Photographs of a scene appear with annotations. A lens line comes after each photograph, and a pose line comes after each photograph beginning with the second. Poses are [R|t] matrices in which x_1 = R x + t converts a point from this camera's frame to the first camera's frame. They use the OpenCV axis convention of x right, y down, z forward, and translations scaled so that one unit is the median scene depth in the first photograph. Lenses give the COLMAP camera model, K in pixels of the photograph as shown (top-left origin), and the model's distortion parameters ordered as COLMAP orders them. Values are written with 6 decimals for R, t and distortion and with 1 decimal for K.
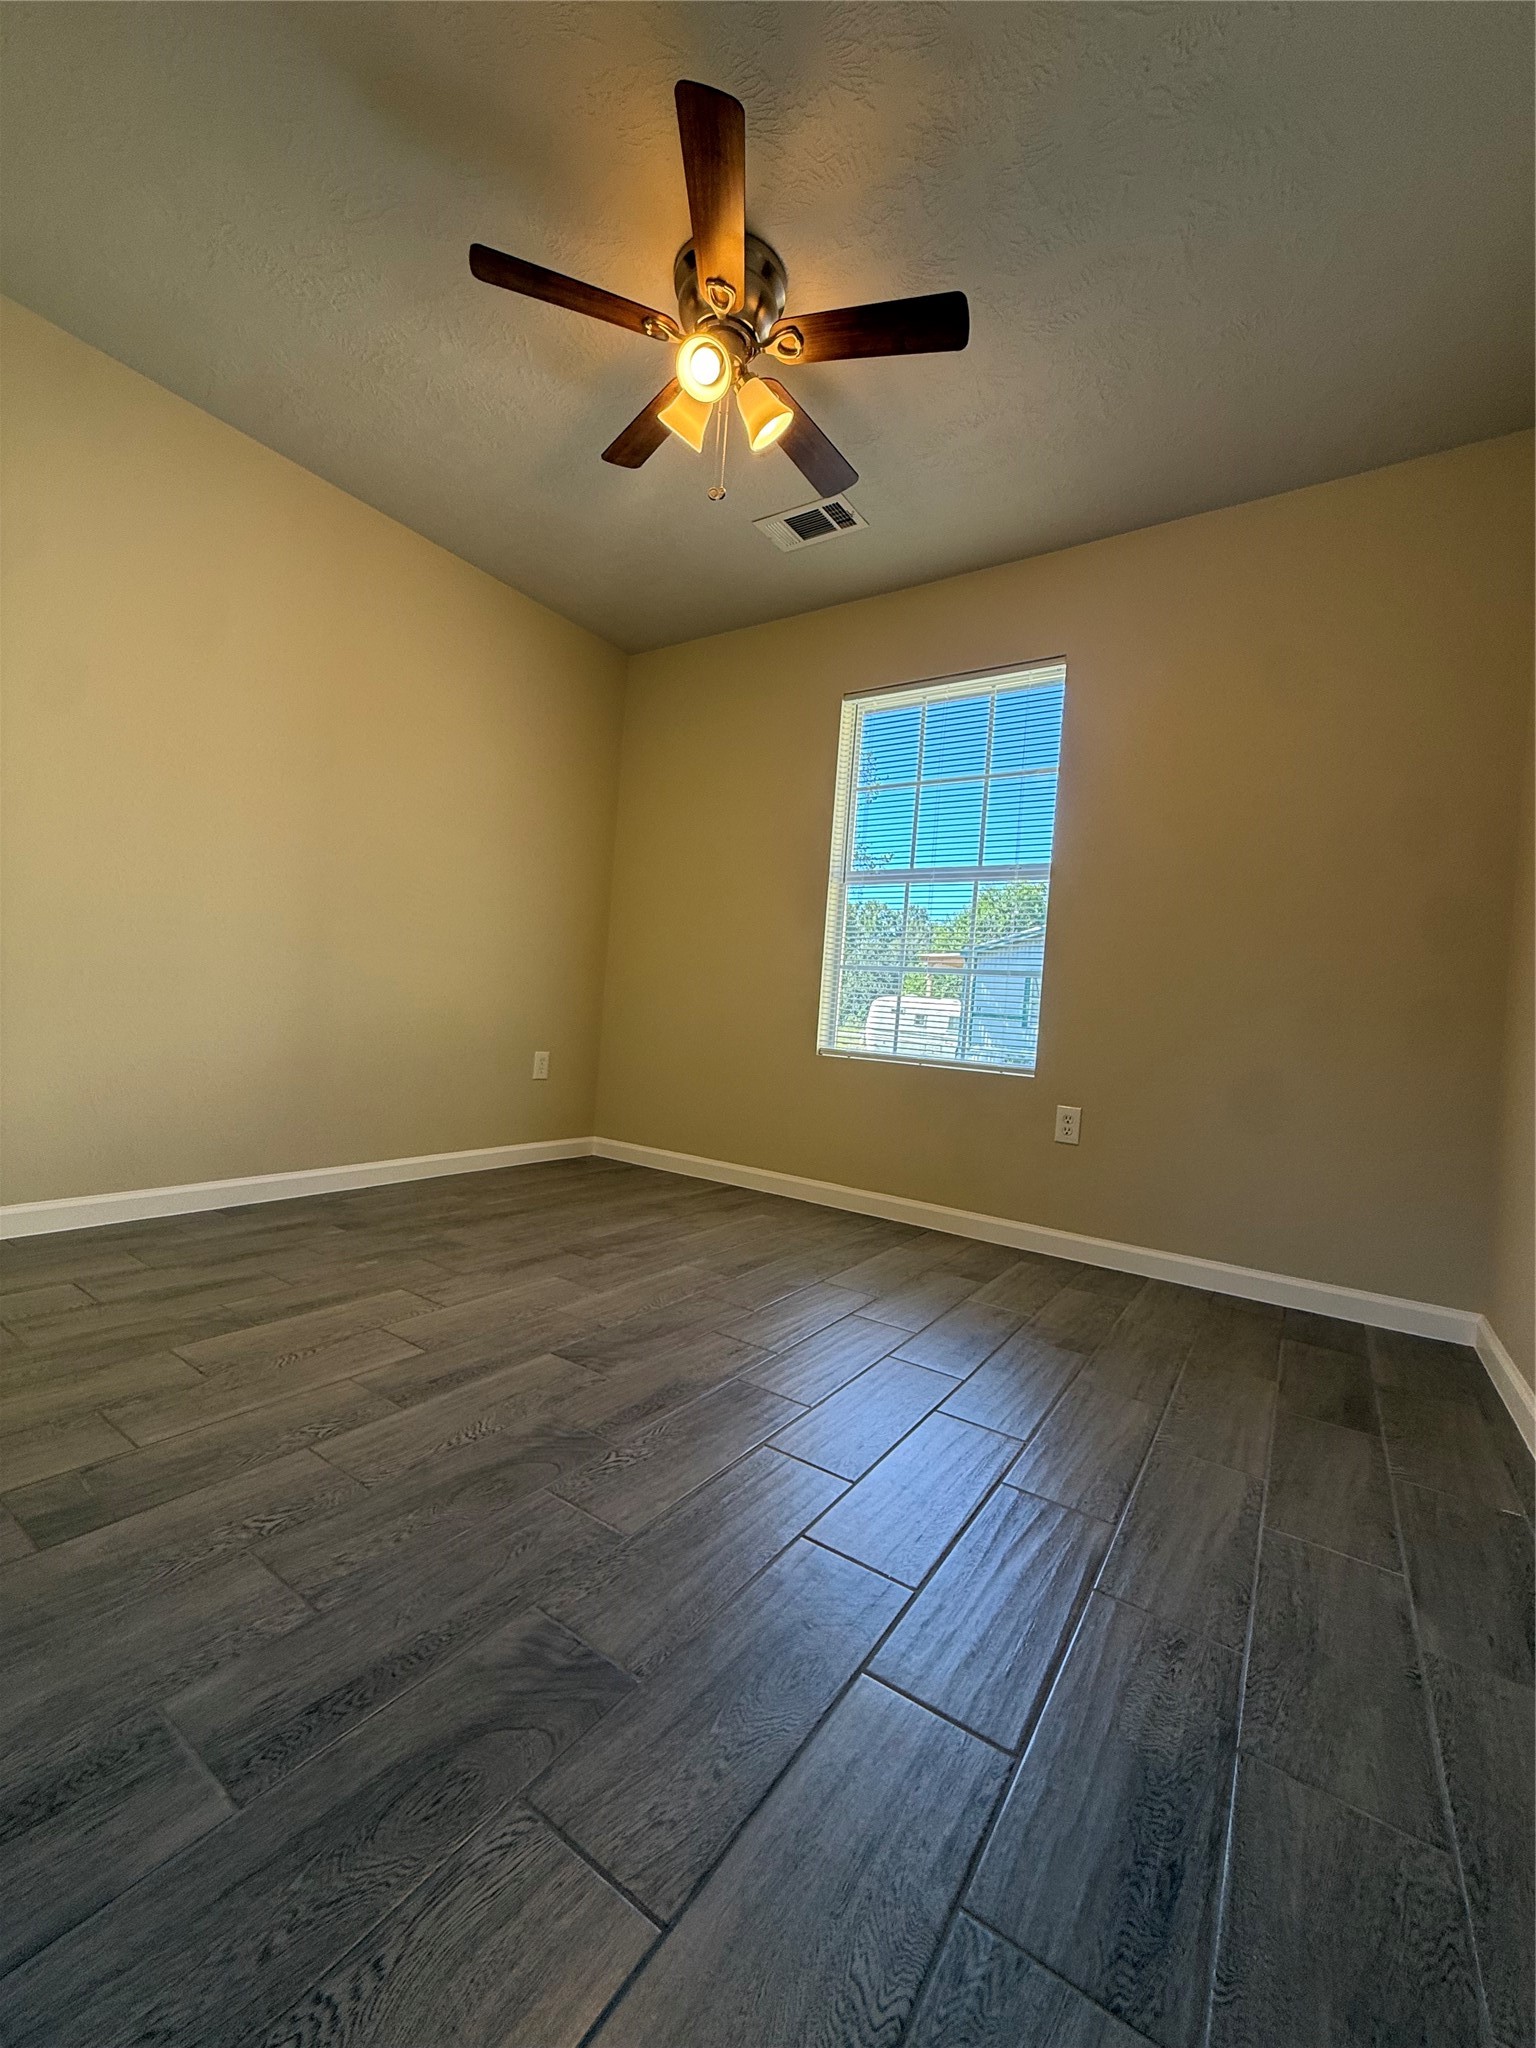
lens RADIAL K [[815.3, 0, 768.8], [0, 815.3, 1018.8], [0, 0, 1]] dist [-0.007074, -0.000087]
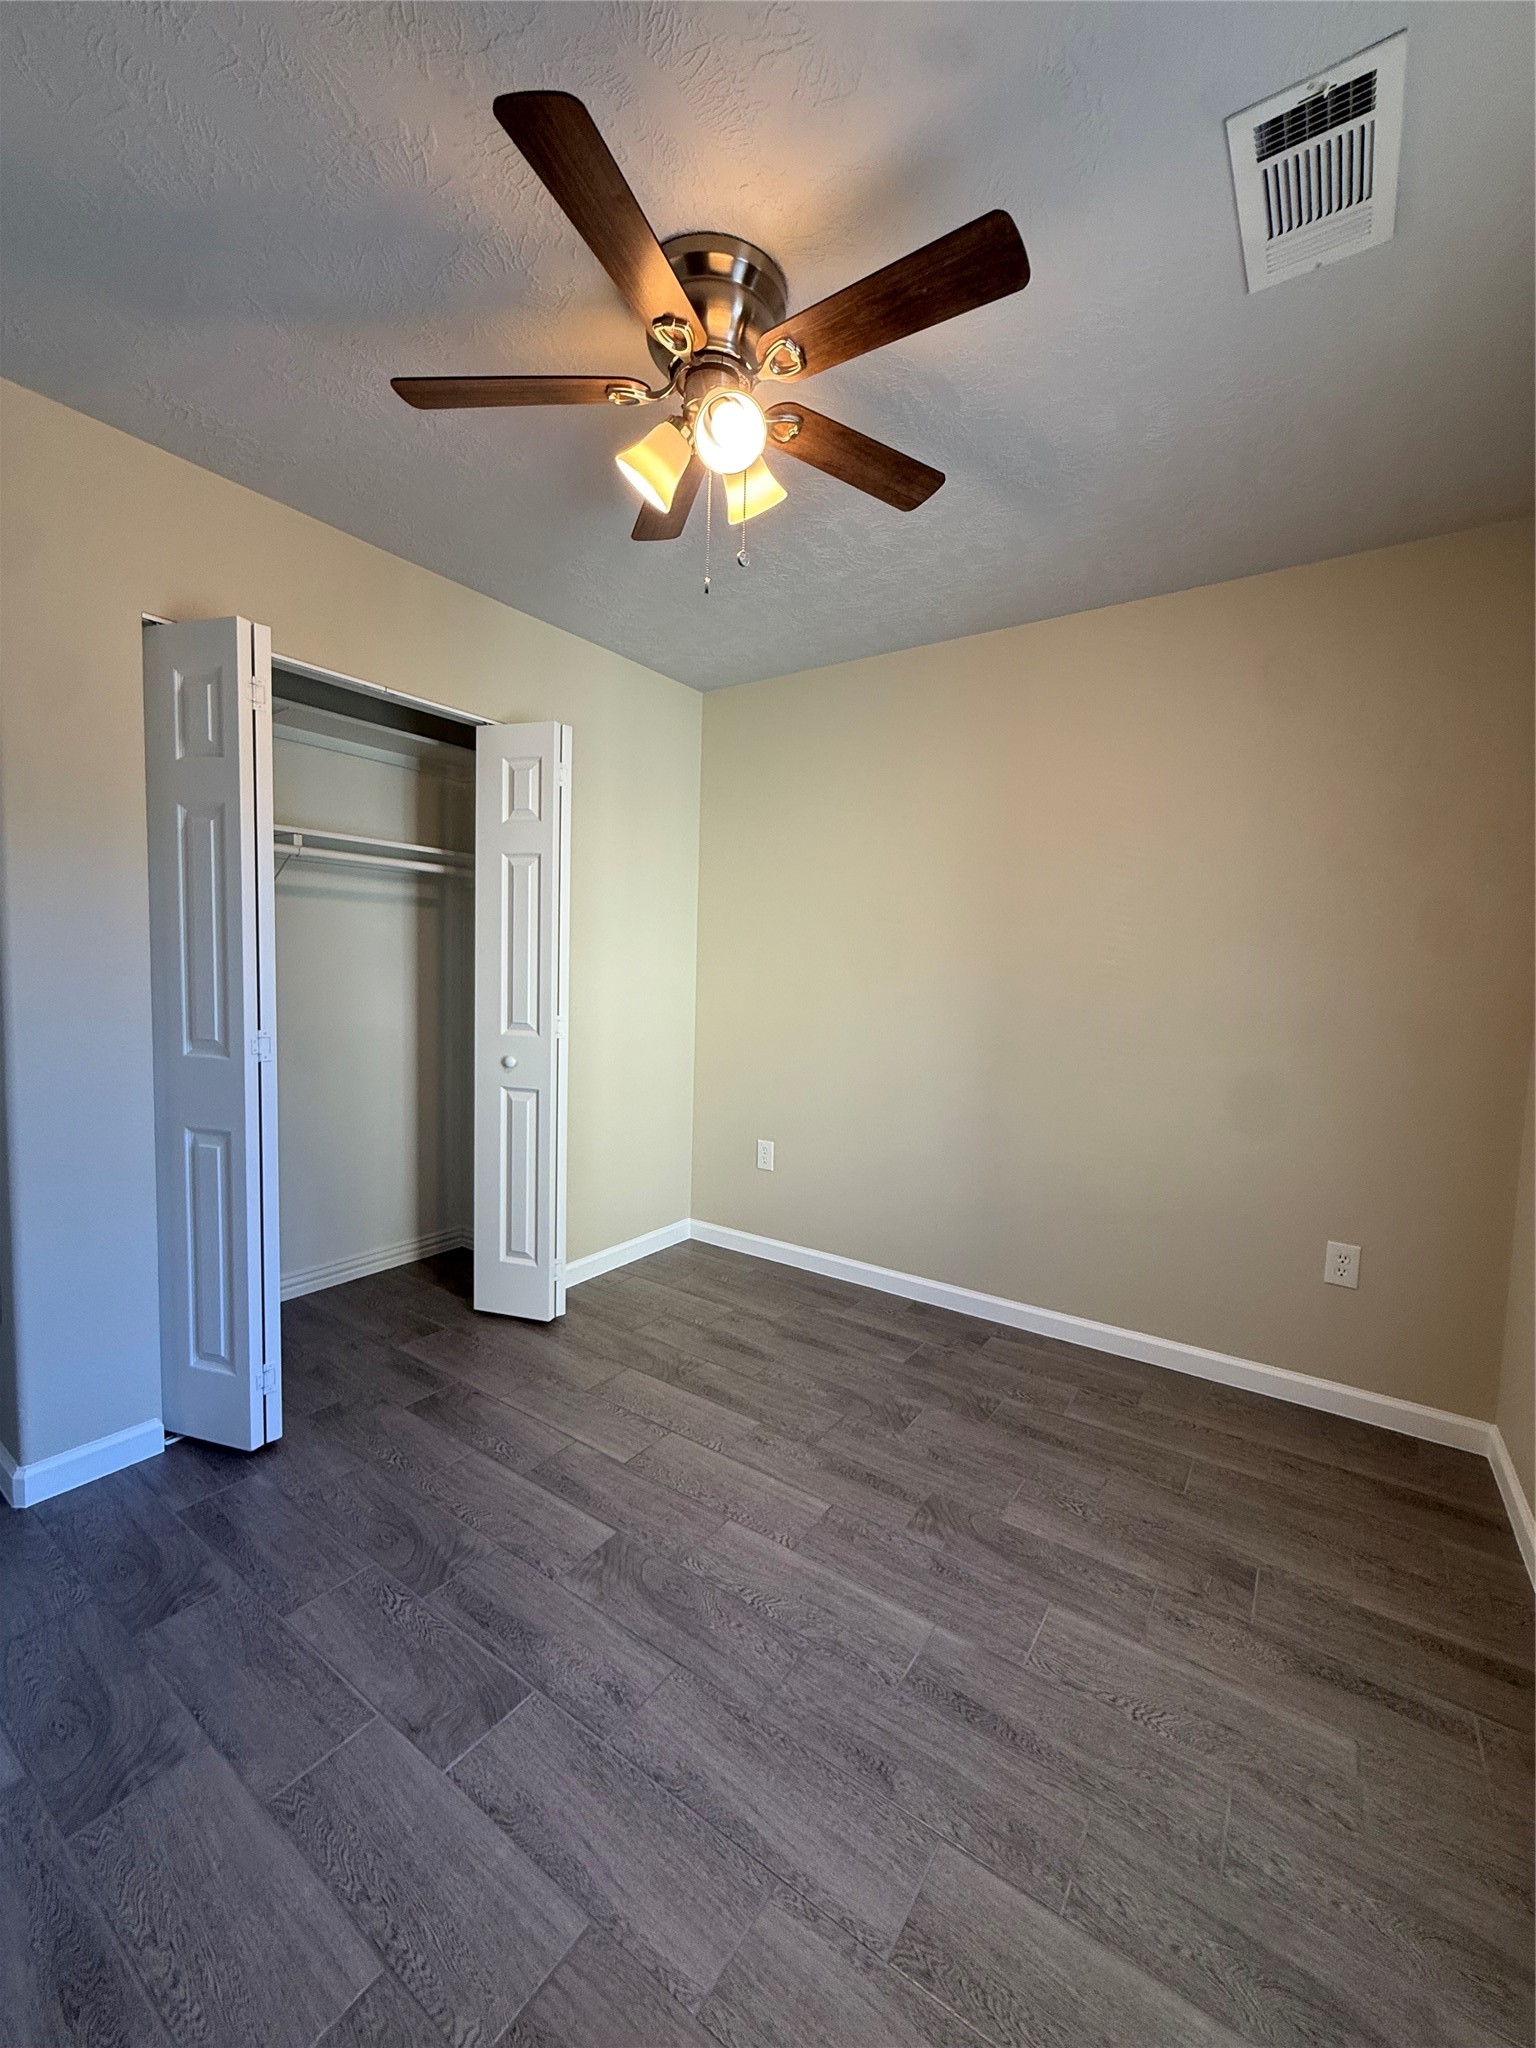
lens RADIAL K [[815.3, 0, 768.8], [0, 815.3, 1018.8], [0, 0, 1]] dist [-0.007074, -0.000087]
pose [[-0.012944, -0.009340, -0.999873, 0.586913], [-0.035104, 0.999344, -0.008880, -0.182178], [0.999300, 0.034985, -0.013263, 0.910157]]
